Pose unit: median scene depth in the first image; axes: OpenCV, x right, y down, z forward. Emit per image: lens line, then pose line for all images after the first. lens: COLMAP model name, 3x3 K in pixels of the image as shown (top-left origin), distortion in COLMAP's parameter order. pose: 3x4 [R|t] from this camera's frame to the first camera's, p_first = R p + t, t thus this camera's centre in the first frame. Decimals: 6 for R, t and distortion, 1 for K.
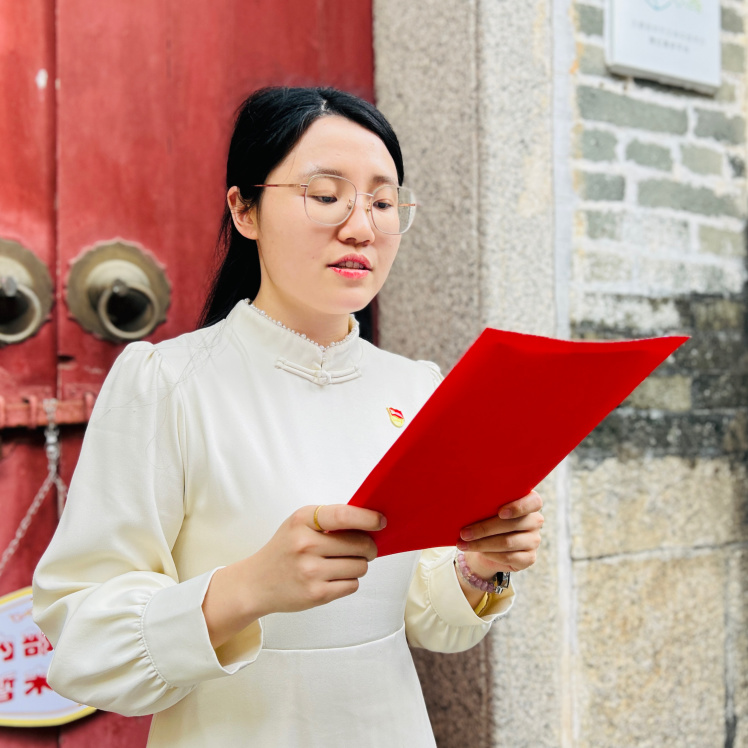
lens RADIAL K [[889.3, 0, 386.2], [0, 889.3, 384.4], [0, 0, 1]] dist [0.060340, -0.108610]
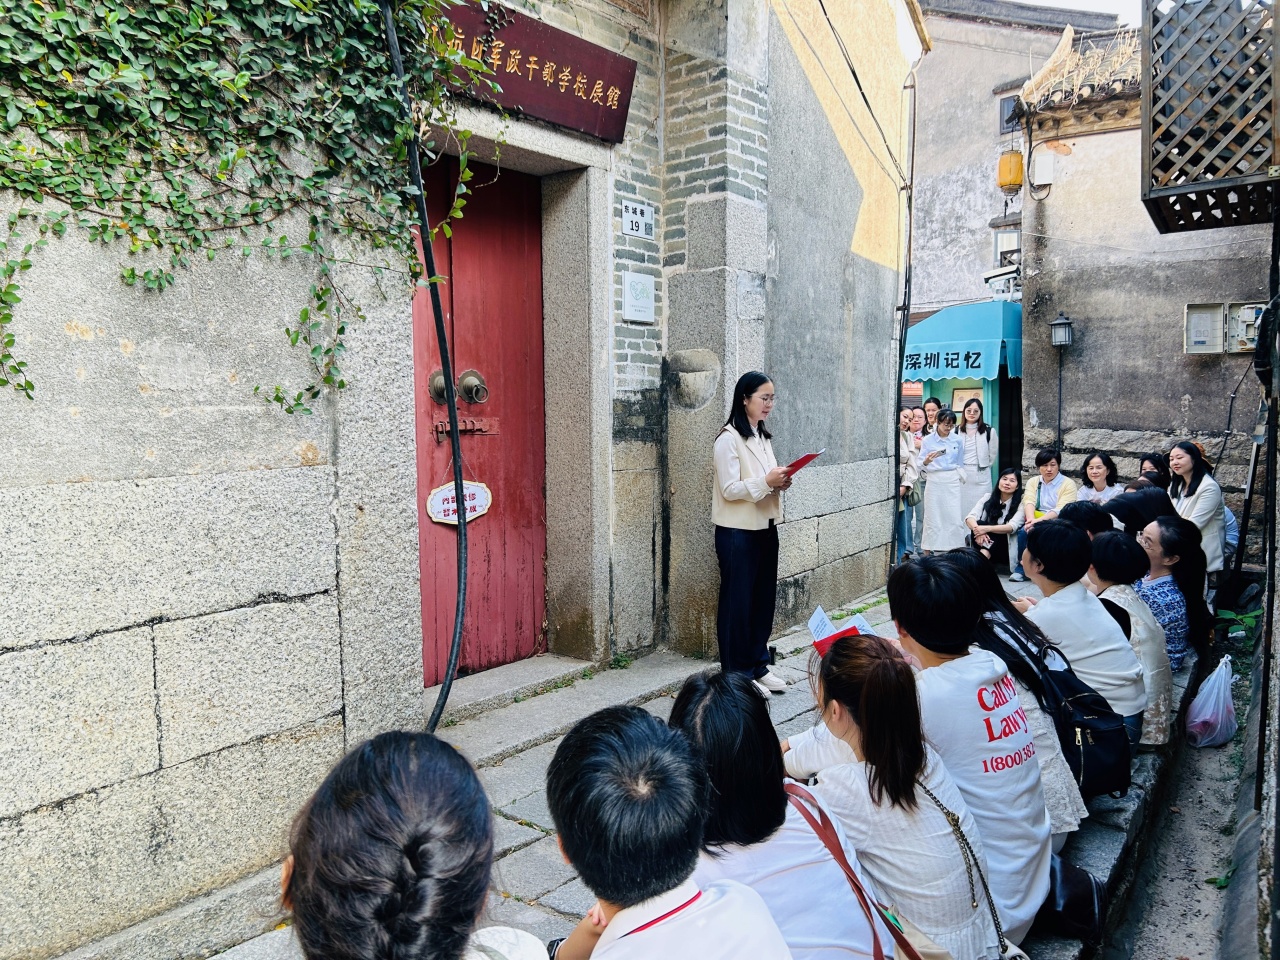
lens RADIAL K [[949.0, 0, 642.1], [0, 949.0, 503.4], [0, 0, 1]] dist [0.004359, -0.000879]
pose [[0.928364, -0.026930, 0.370696, -0.990847], [-0.013735, 0.994205, 0.106622, -0.062278], [-0.371419, -0.104076, 0.922614, -2.286782]]
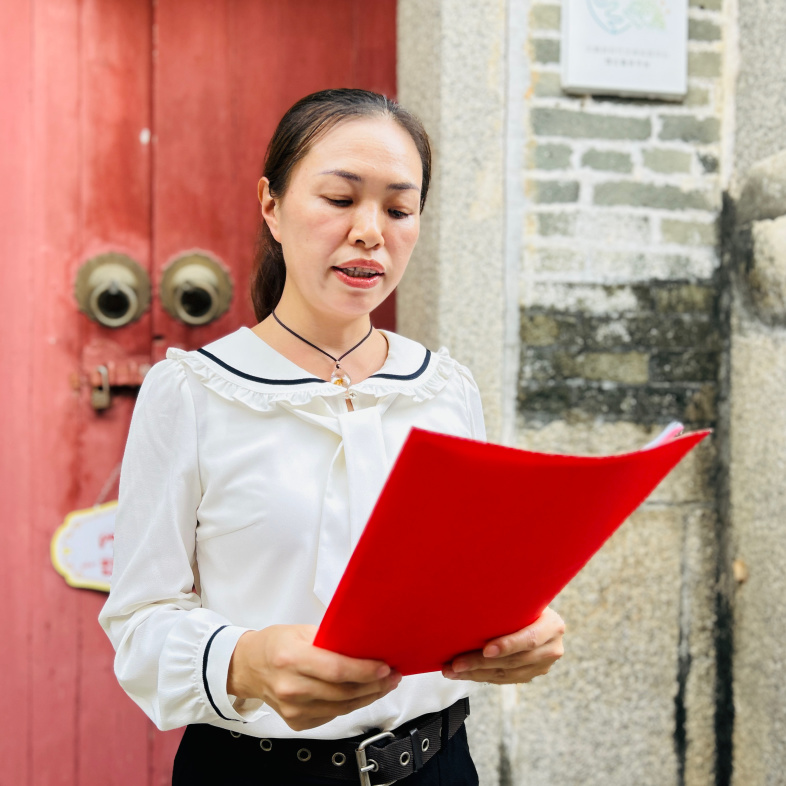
lens RADIAL K [[843.6, 0, 355.0], [0, 843.6, 390.4], [0, 0, 1]] dist [0.090107, -0.194162]
pose [[0.946566, 0.019703, -0.321909, 0.361578], [-0.012296, 0.999611, 0.025026, 0.017210], [0.322276, -0.019730, 0.946440, -0.157120]]
